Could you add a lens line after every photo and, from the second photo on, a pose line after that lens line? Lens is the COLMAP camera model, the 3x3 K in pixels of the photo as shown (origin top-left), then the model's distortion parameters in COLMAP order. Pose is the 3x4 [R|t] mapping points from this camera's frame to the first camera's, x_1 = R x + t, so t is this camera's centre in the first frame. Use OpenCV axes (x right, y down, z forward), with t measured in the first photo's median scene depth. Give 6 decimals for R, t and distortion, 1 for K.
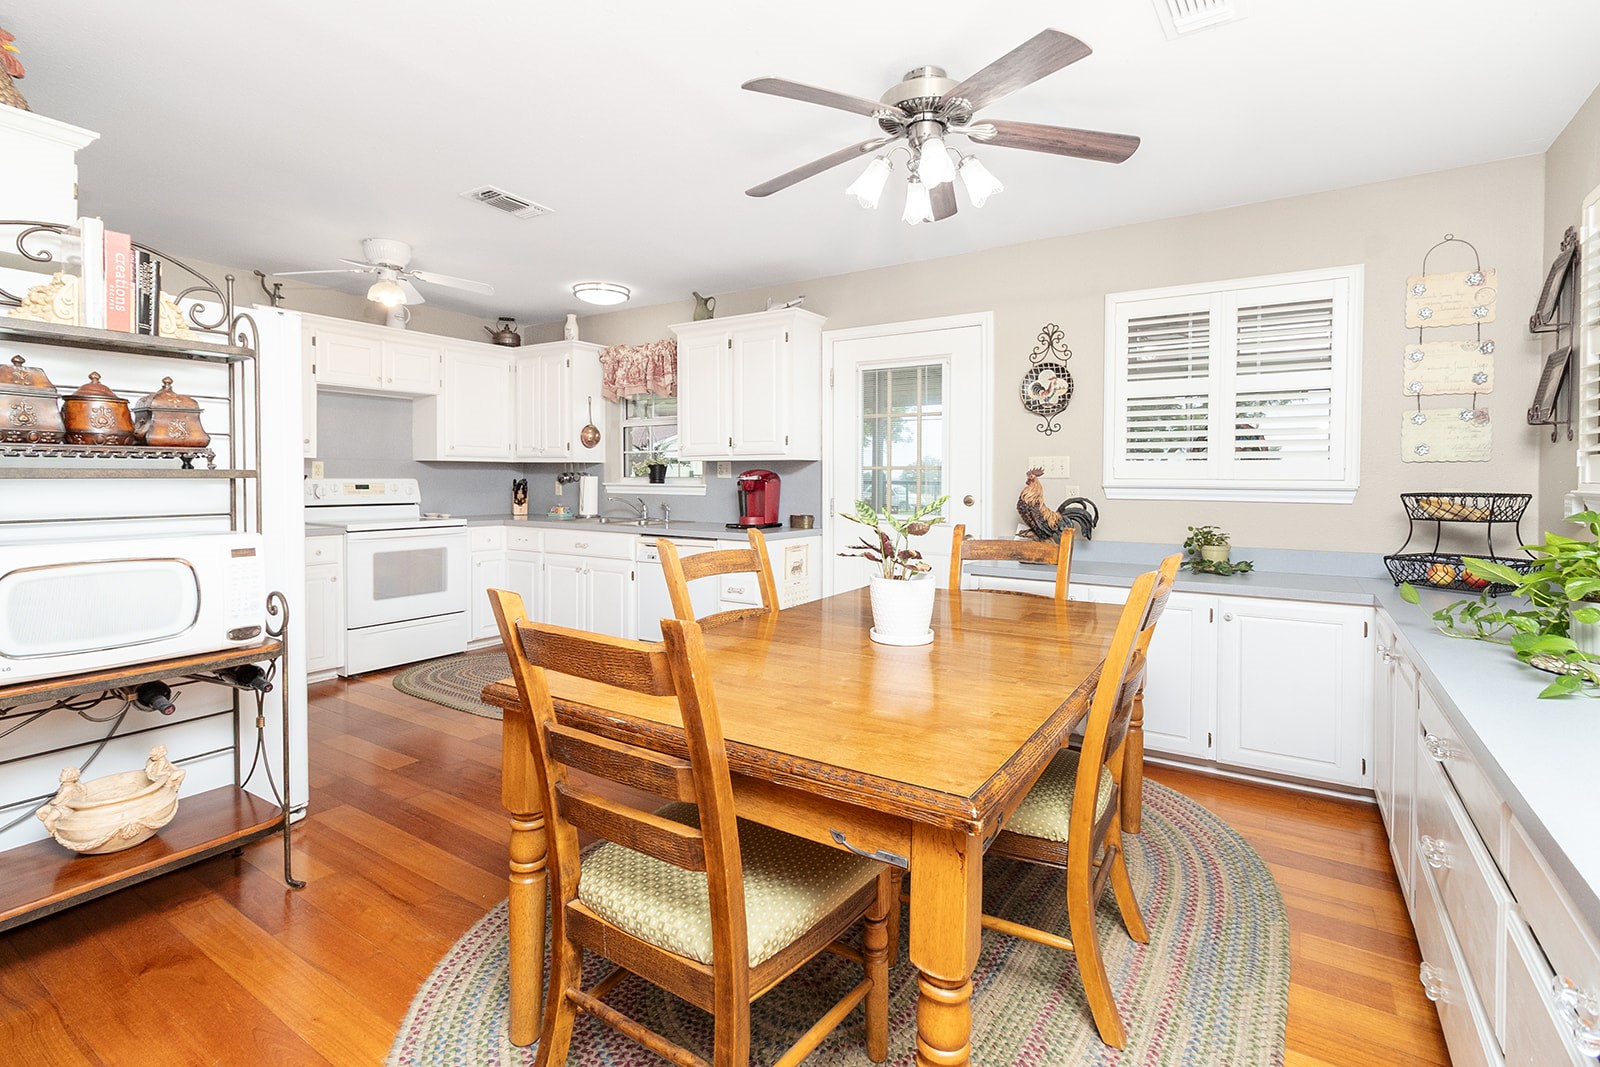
lens RADIAL K [[741.8, 0, 810.8], [0, 741.8, 502.4], [0, 0, 1]] dist [0.021872, 0.000249]
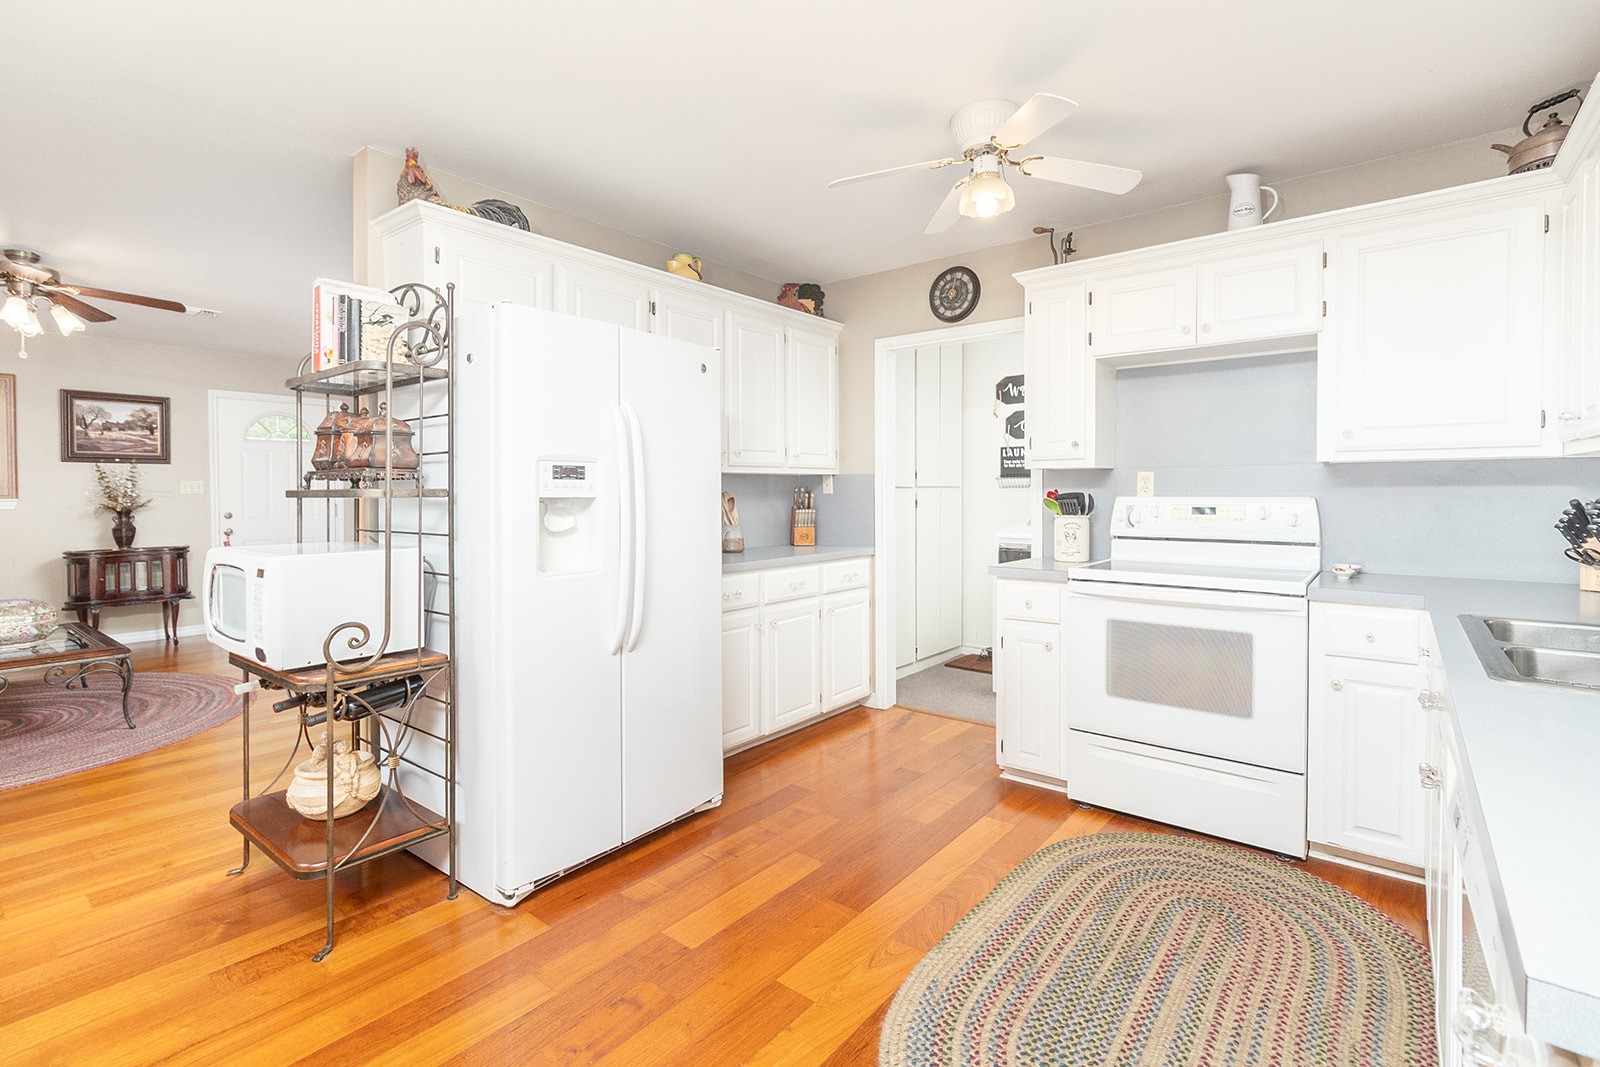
lens RADIAL K [[741.8, 0, 810.8], [0, 741.8, 502.4], [0, 0, 1]] dist [0.021872, 0.000249]
pose [[-0.088287, 0.010300, -0.996042, 0.044218], [-0.023392, 0.999649, 0.012411, -0.027917], [0.995820, 0.024395, -0.088015, 0.750486]]
